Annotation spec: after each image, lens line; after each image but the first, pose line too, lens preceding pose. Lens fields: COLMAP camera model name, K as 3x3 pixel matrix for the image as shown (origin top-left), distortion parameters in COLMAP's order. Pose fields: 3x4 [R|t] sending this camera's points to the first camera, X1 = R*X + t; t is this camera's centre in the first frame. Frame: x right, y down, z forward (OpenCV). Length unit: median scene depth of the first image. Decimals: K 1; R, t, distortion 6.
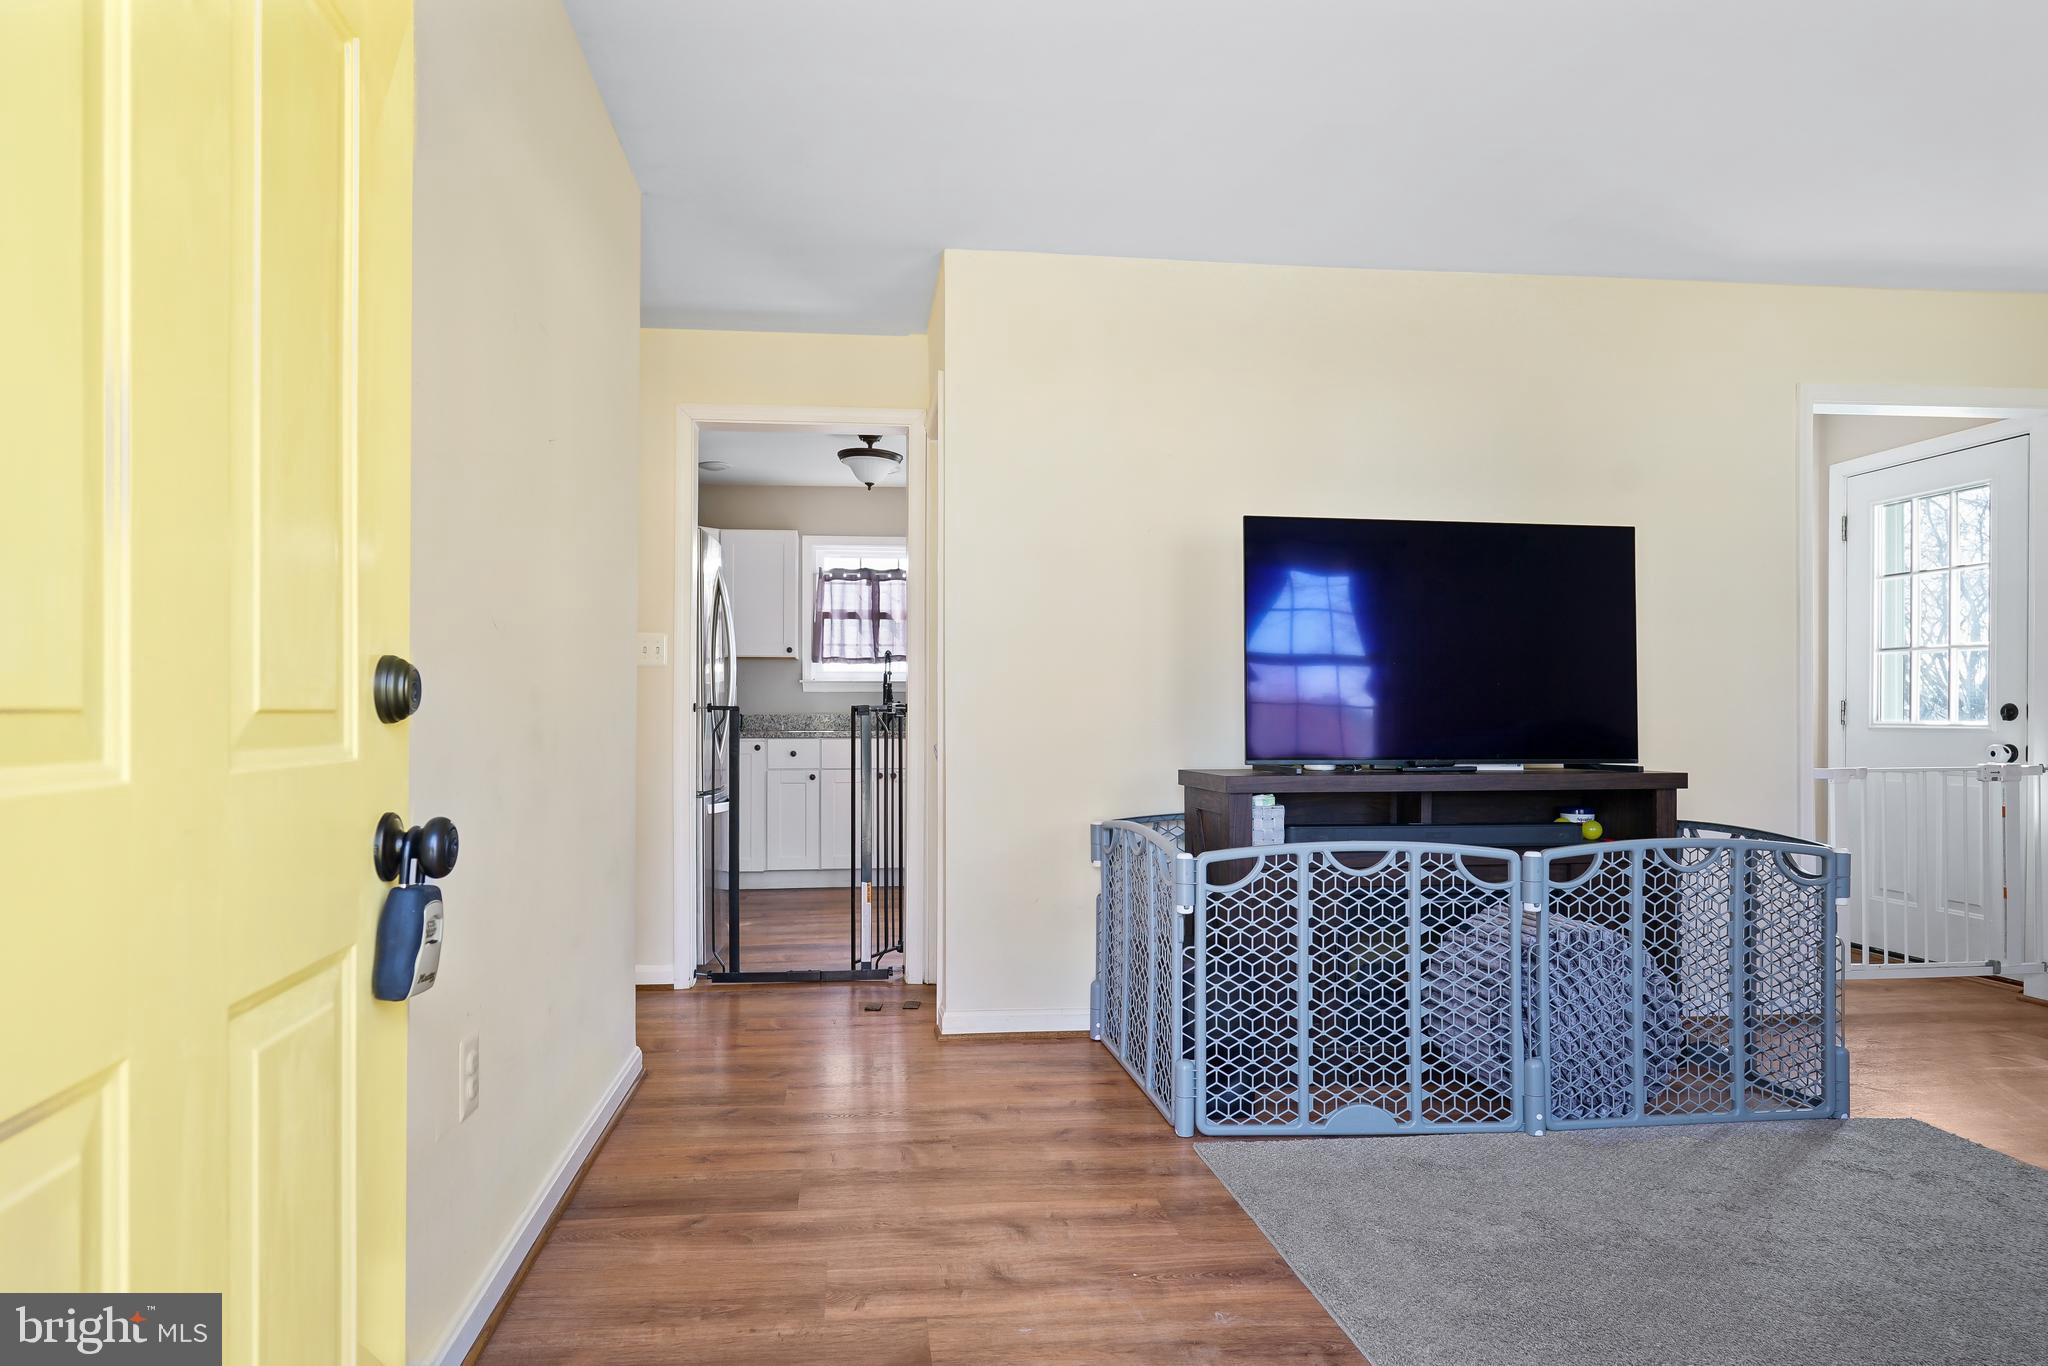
lens RADIAL K [[1118.8, 0, 1029.5], [0, 1118.8, 707.0], [0, 0, 1]] dist [0.000582, -0.000047]
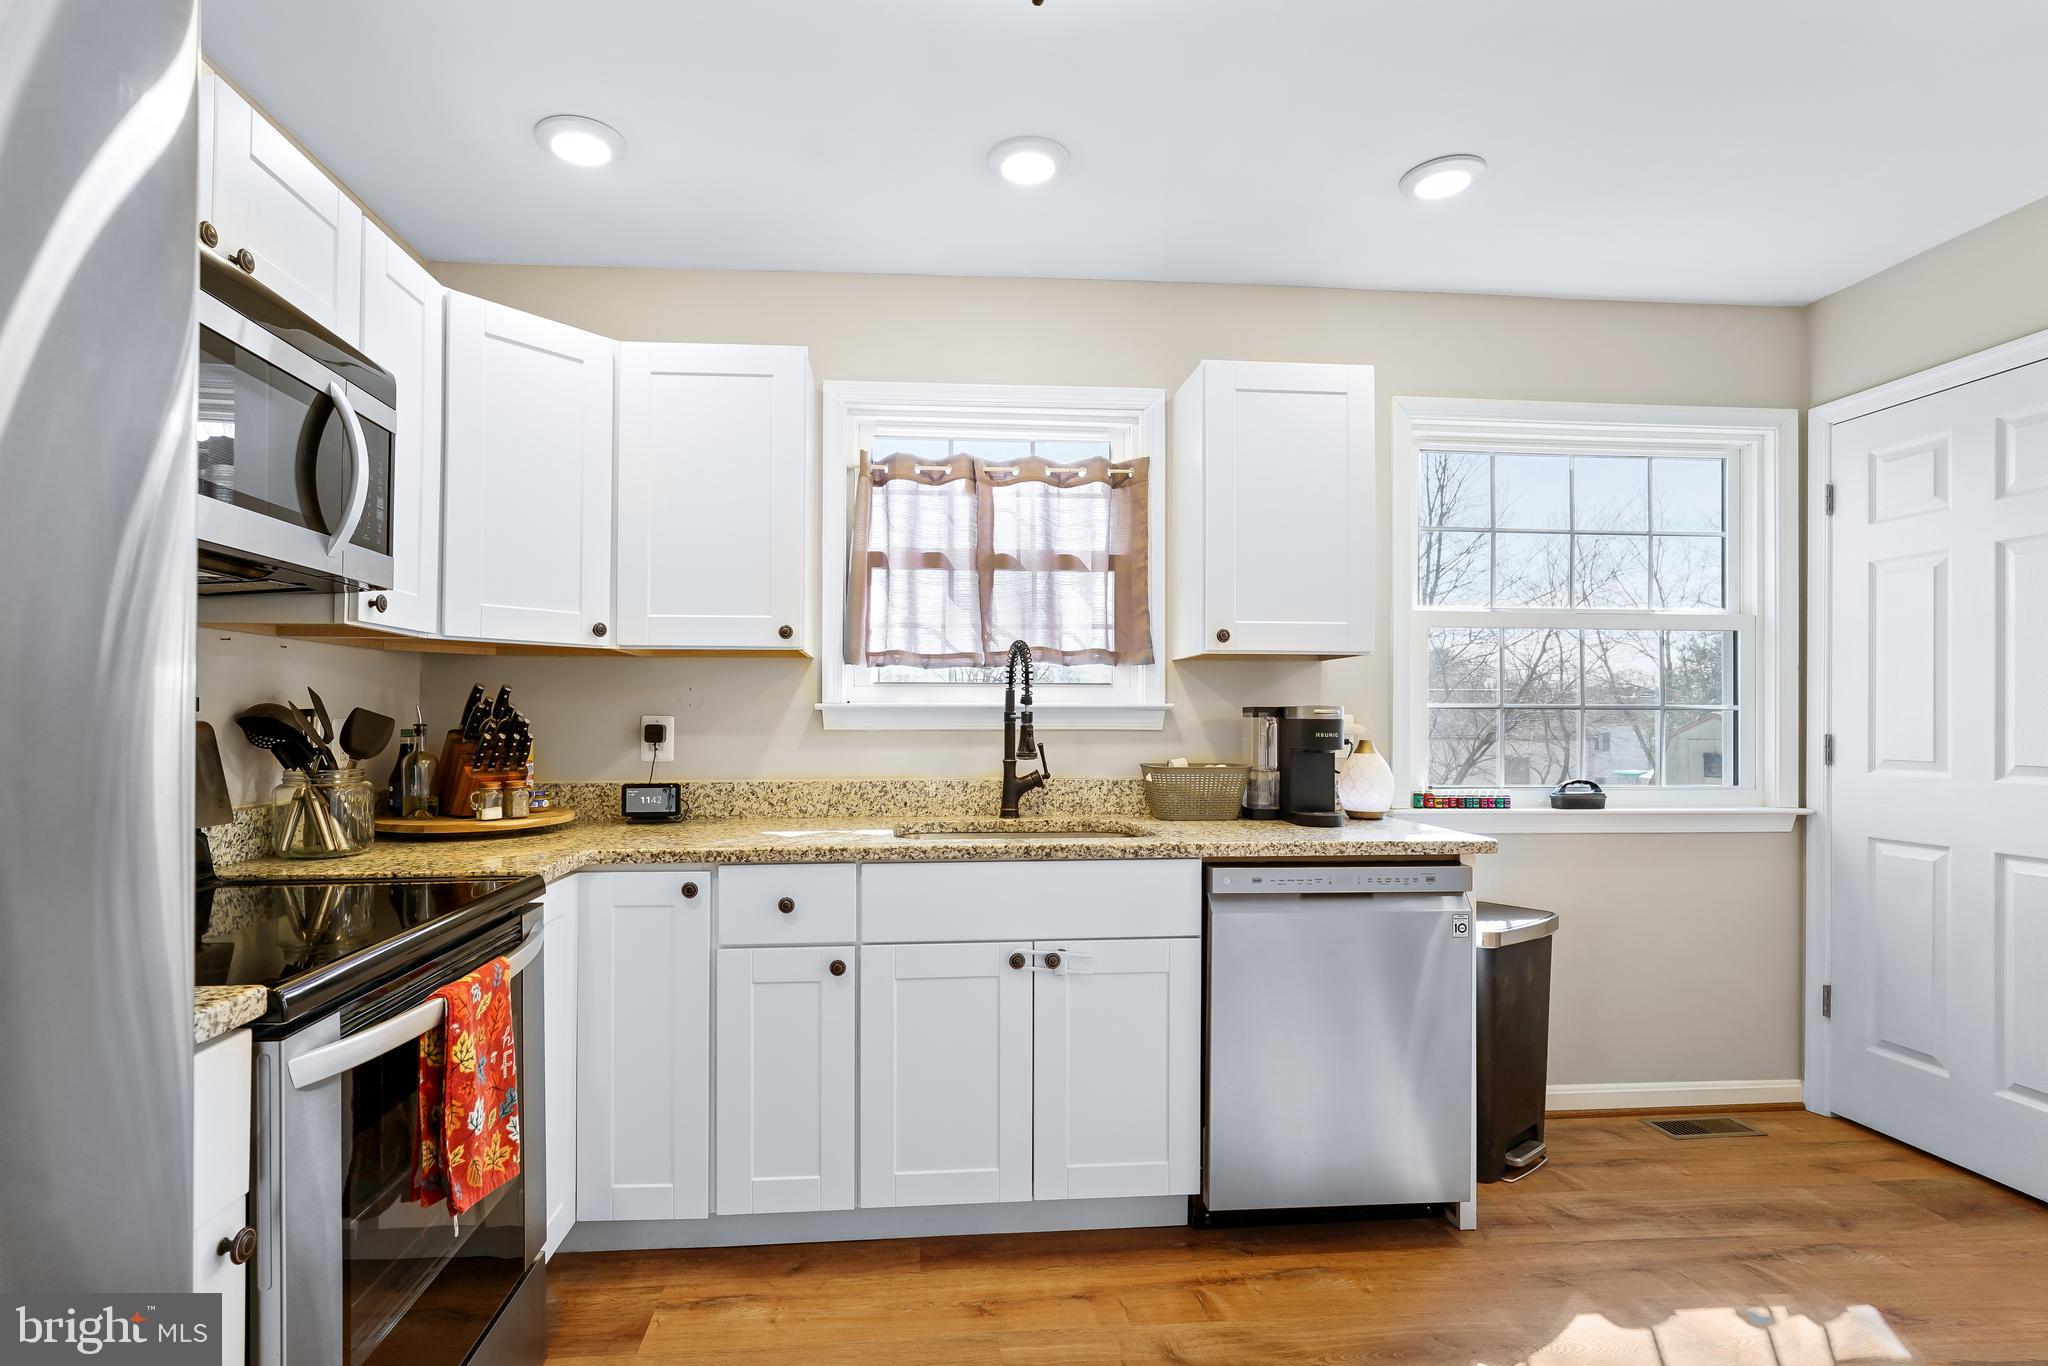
lens RADIAL K [[979.7, 0, 1018.4], [0, 979.7, 706.3], [0, 0, 1]] dist [-0.015350, -0.000067]
pose [[0.999237, -0.001452, -0.039022, -0.109414], [0.000866, 0.999887, -0.015017, -0.017408], [0.039040, 0.014972, 0.999125, 0.610067]]
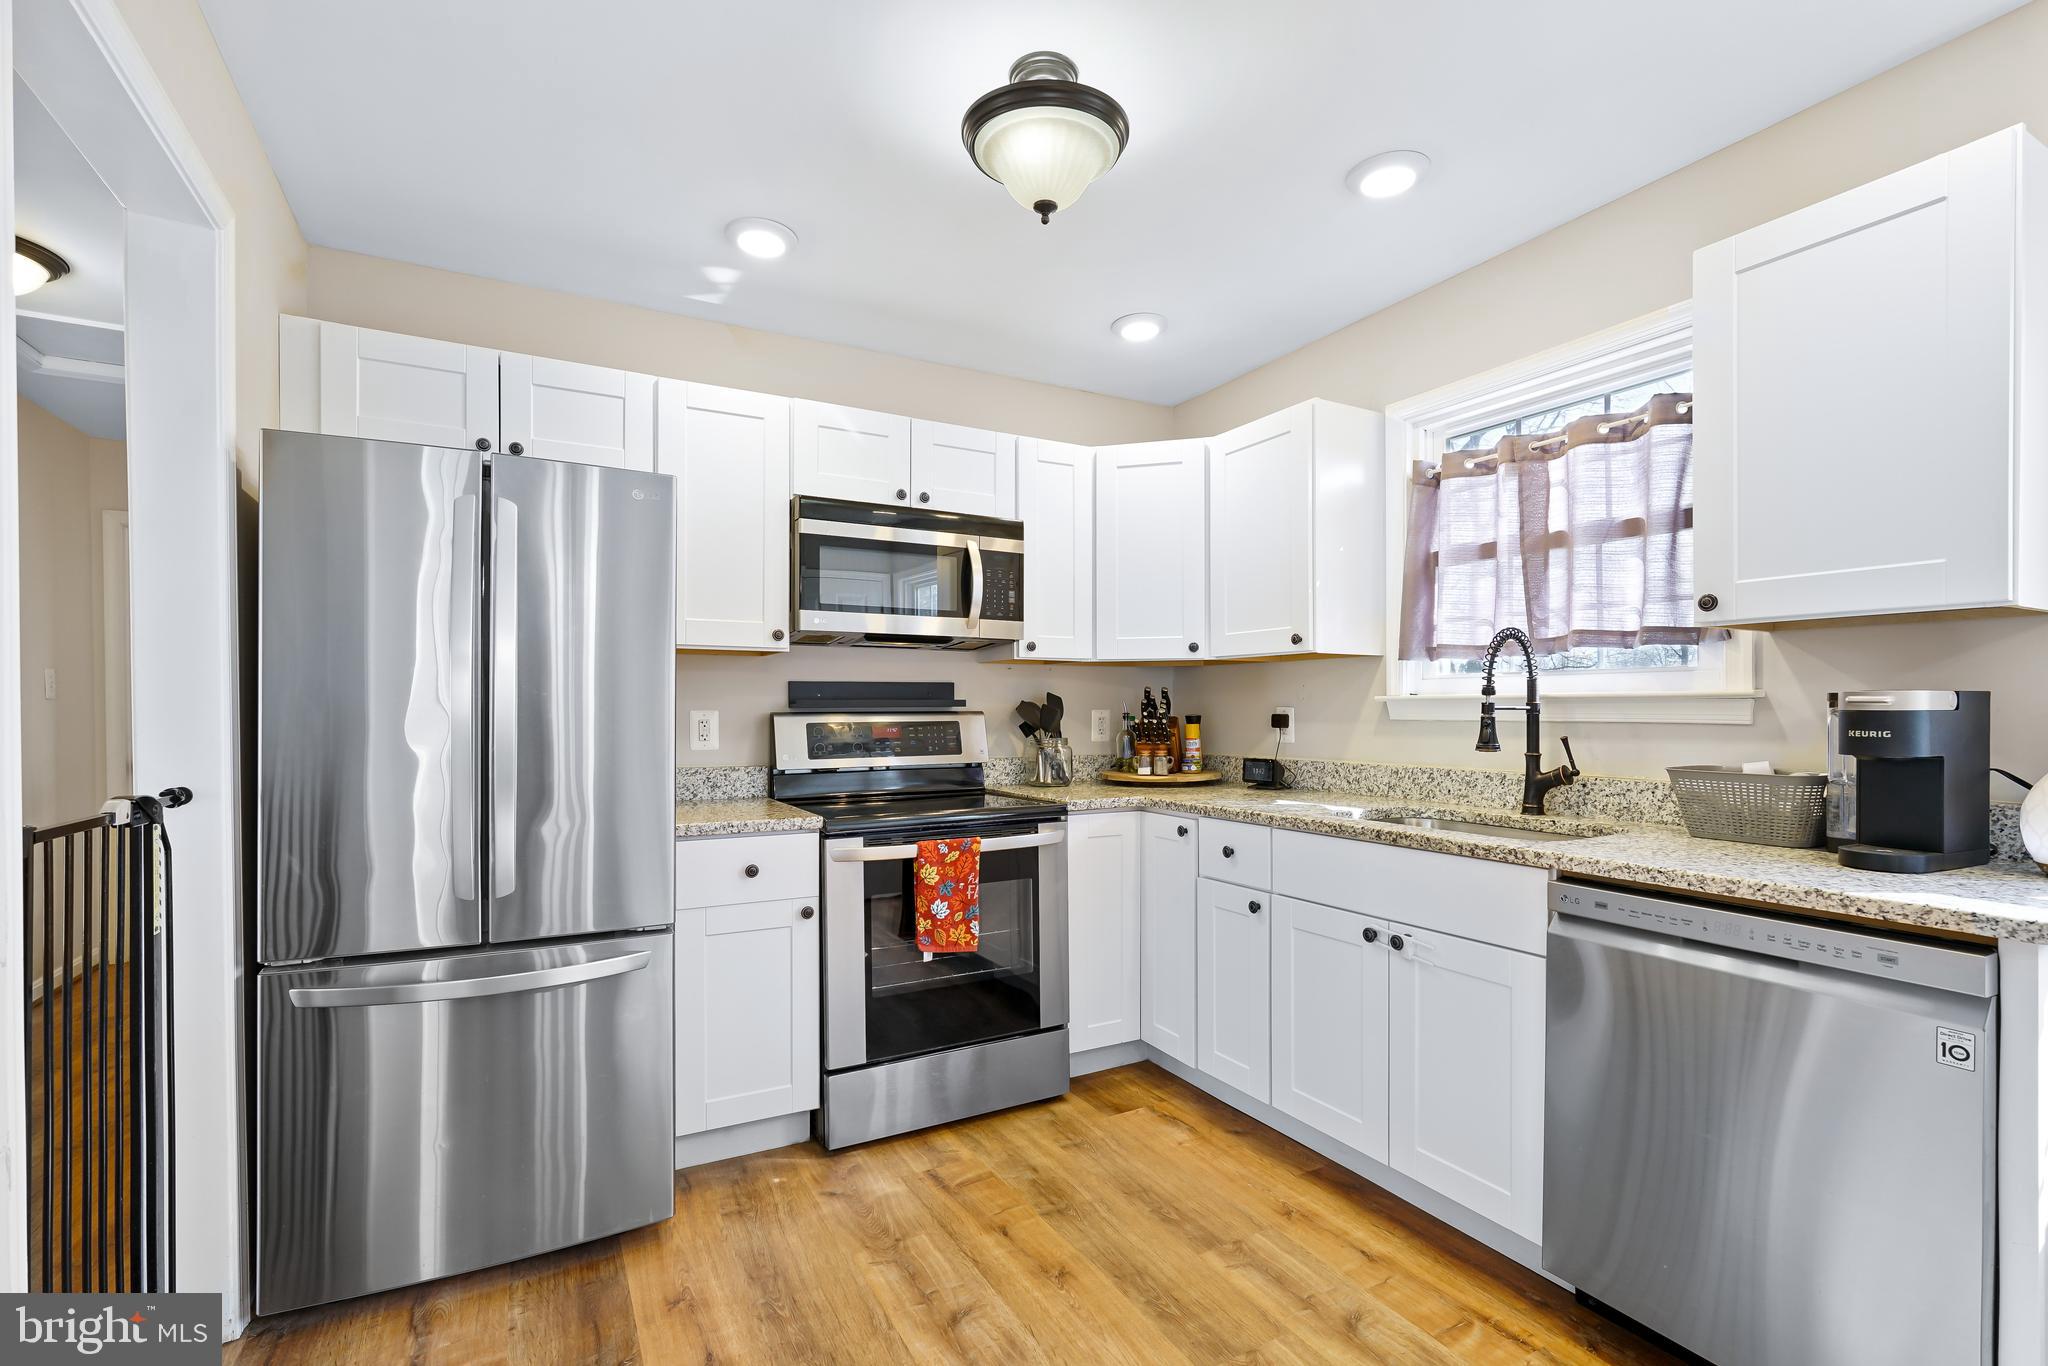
lens RADIAL K [[948.6, 0, 1025.4], [0, 948.6, 709.8], [0, 0, 1]] dist [0.001969, 0.000582]
pose [[0.360045, -0.000091, -0.932935, 0.129731], [0.000336, 1.000000, 0.000032, -0.018308], [0.932935, -0.000325, 0.360045, 0.691377]]
